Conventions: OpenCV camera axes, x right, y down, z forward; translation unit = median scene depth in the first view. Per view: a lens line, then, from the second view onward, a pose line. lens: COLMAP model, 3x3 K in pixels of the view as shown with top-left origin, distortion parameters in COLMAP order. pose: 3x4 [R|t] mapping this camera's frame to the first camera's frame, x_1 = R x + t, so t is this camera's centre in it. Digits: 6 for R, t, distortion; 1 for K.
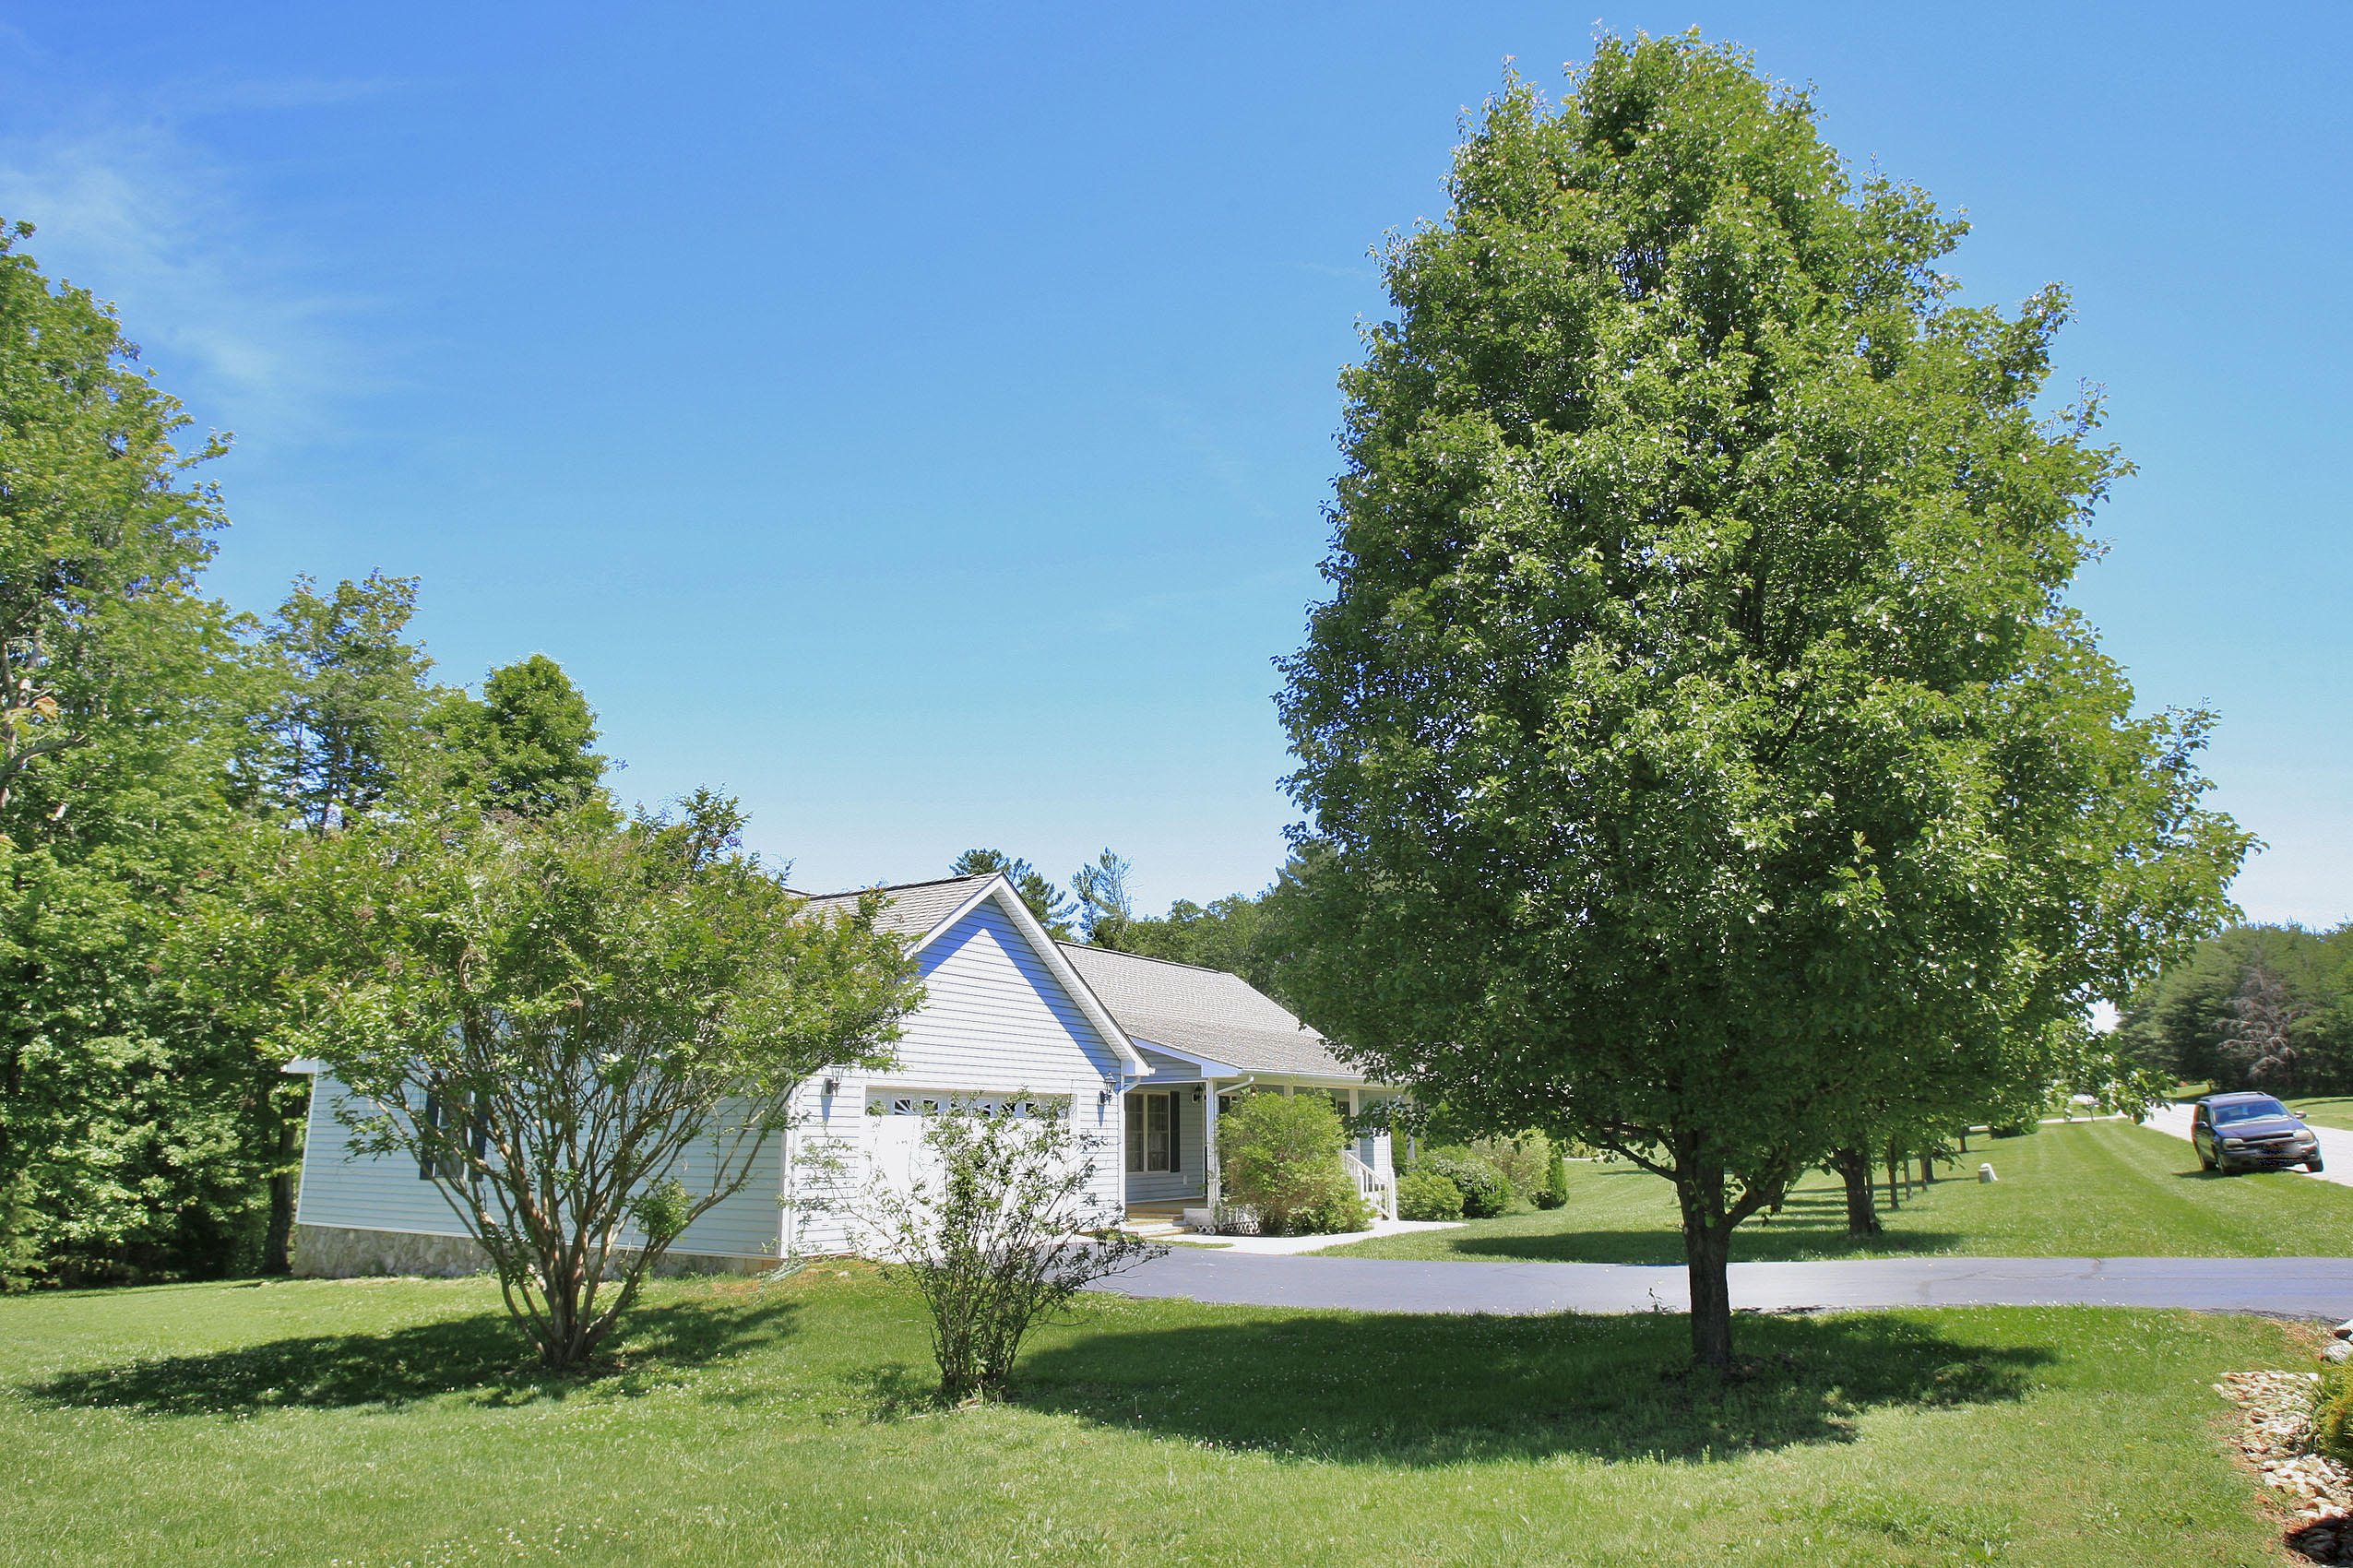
lens RADIAL K [[1407.1, 0, 1178.1], [0, 1407.1, 787.8], [0, 0, 1]] dist [-0.092292, 0.046351]
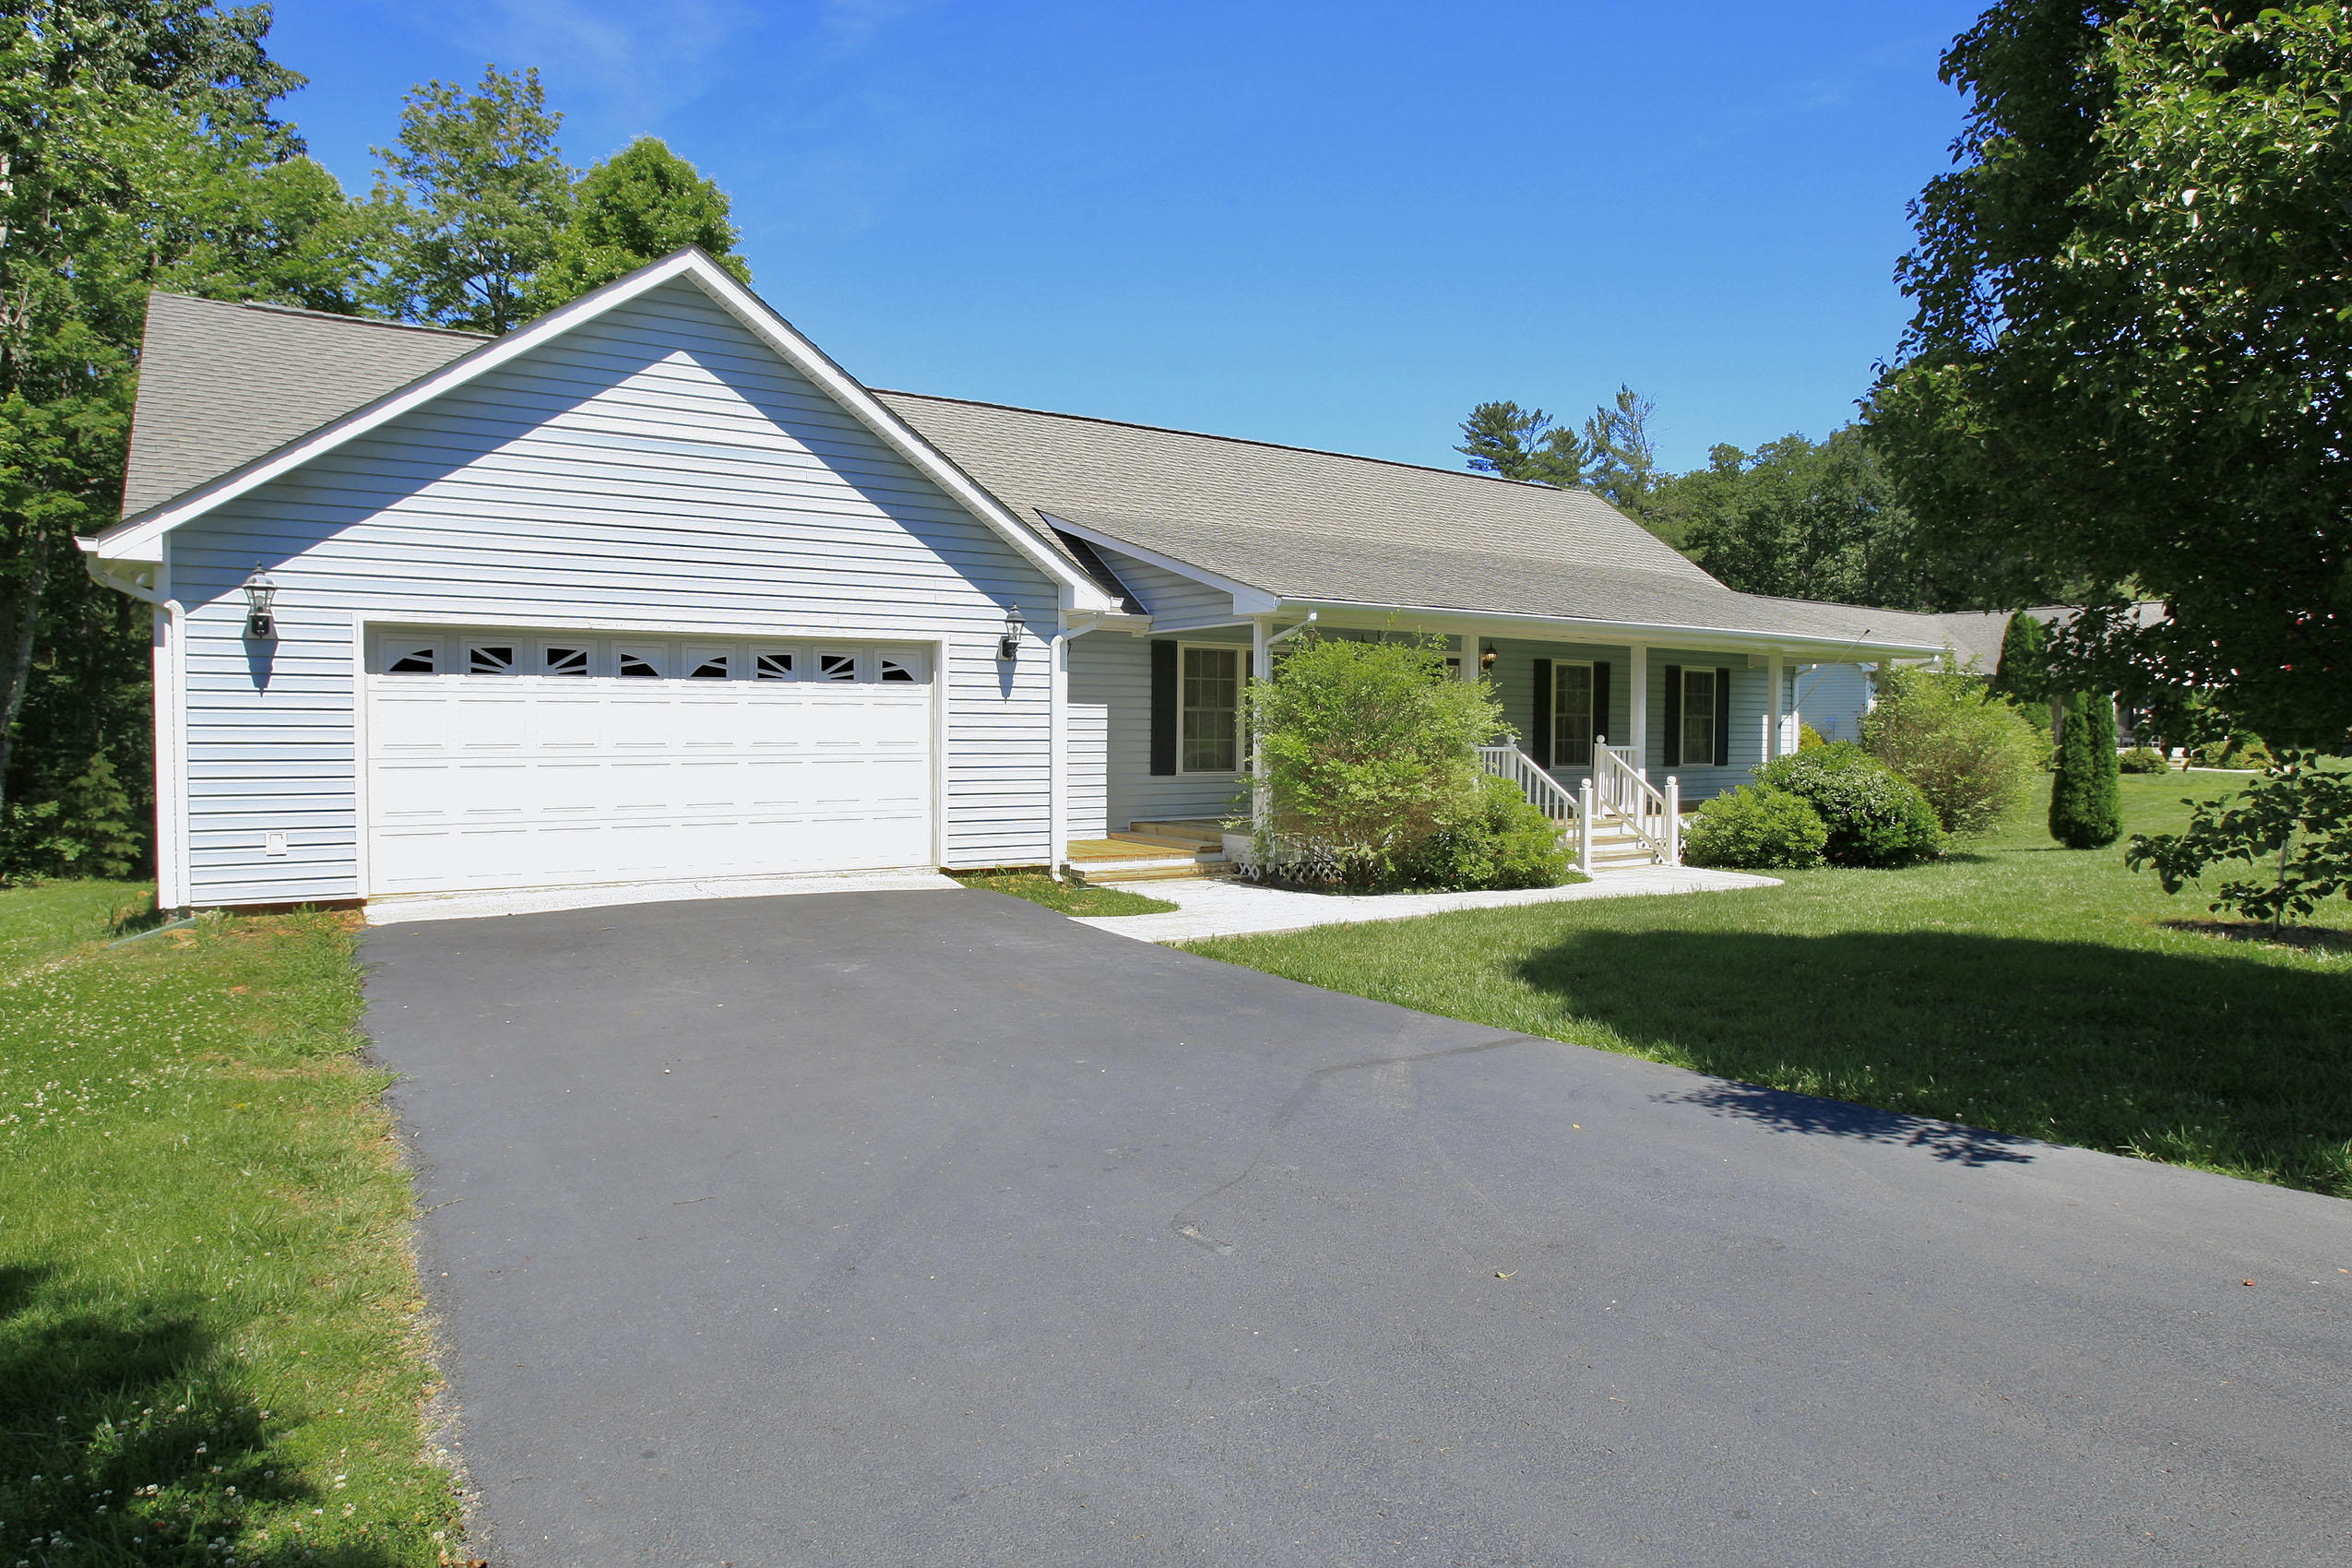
lens RADIAL K [[1406.5, 0, 1177.6], [0, 1406.5, 787.7], [0, 0, 1]] dist [-0.092292, 0.046351]
pose [[0.907059, 0.031499, -0.419824, 0.236664], [0.089774, 0.959790, 0.265977, 0.118272], [0.411321, -0.278946, 0.867758, 0.467578]]
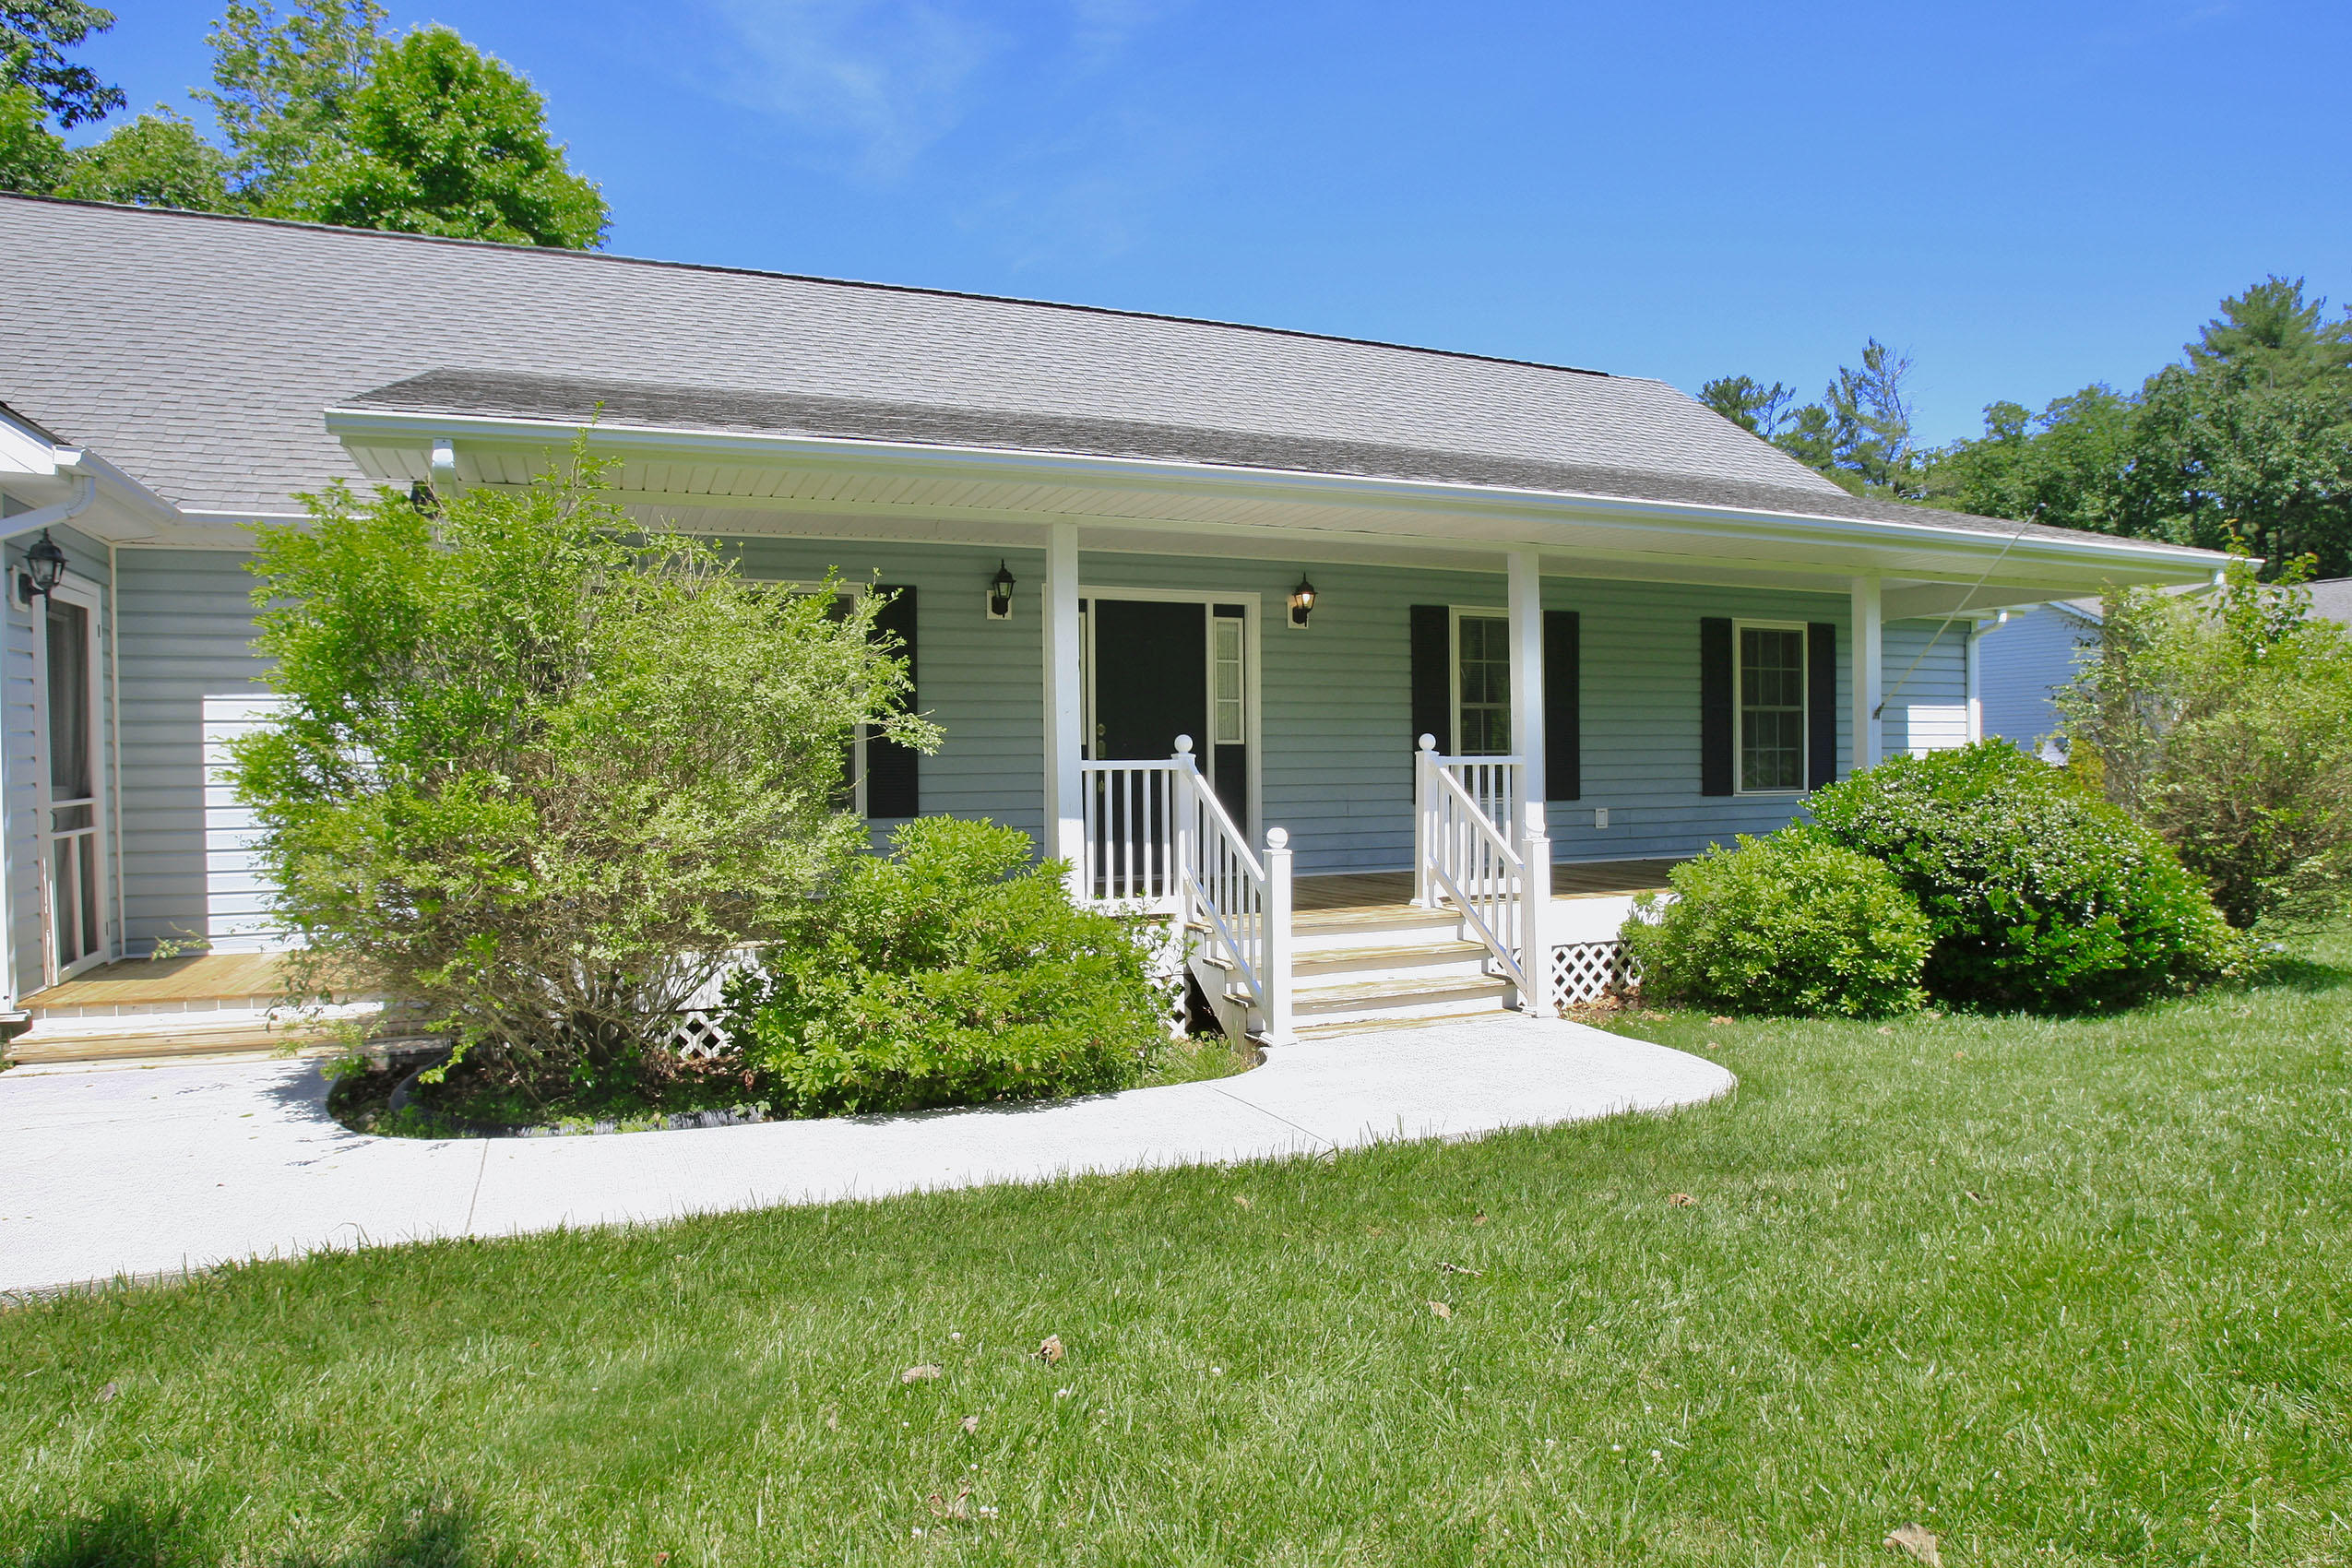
lens RADIAL K [[1438.4, 0, 1213.9], [0, 1438.4, 785.4], [0, 0, 1]] dist [-0.063536, 0.027268]
pose [[0.826305, 0.006538, -0.563185, 0.289011], [0.140923, 0.965727, 0.217973, 0.227282], [0.545308, -0.259477, 0.797064, 0.861459]]
